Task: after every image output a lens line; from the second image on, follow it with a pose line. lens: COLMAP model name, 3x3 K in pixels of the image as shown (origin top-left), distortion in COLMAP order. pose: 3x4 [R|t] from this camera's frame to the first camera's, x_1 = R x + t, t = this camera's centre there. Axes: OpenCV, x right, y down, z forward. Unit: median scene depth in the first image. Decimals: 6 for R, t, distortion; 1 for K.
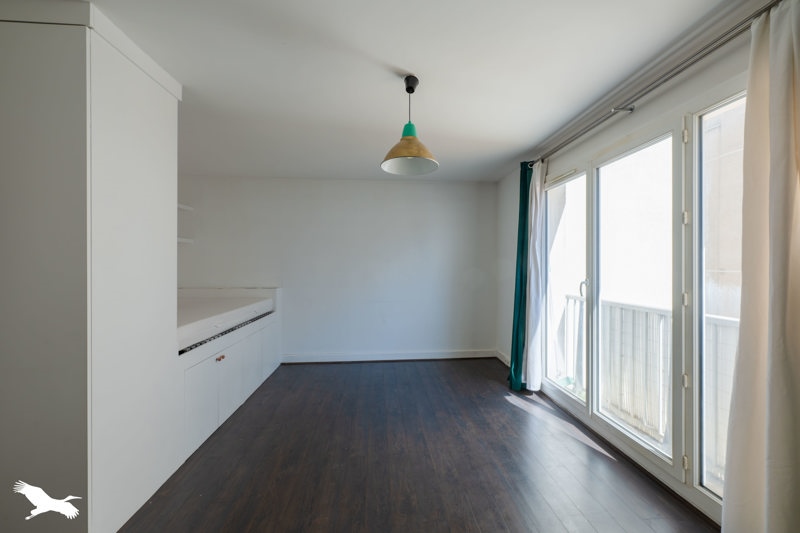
lens RADIAL K [[318.9, 0, 400.0], [0, 318.9, 266.5], [0, 0, 1]] dist [0.002436, -0.000097]
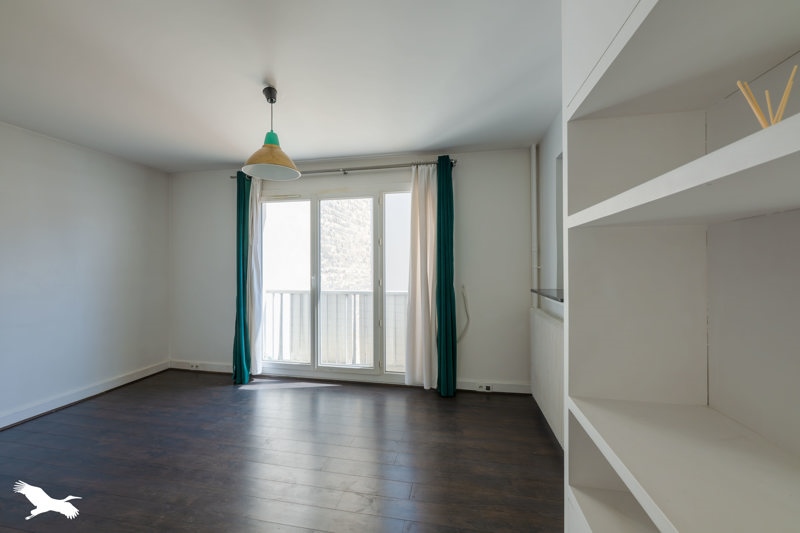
lens RADIAL K [[318.9, 0, 400.0], [0, 318.9, 266.5], [0, 0, 1]] dist [0.002436, -0.000097]
pose [[0.271945, -0.003913, 0.962305, -0.767020], [0.006951, 0.999974, 0.002101, -0.000340], [-0.962288, 0.006118, 0.271965, 0.259949]]
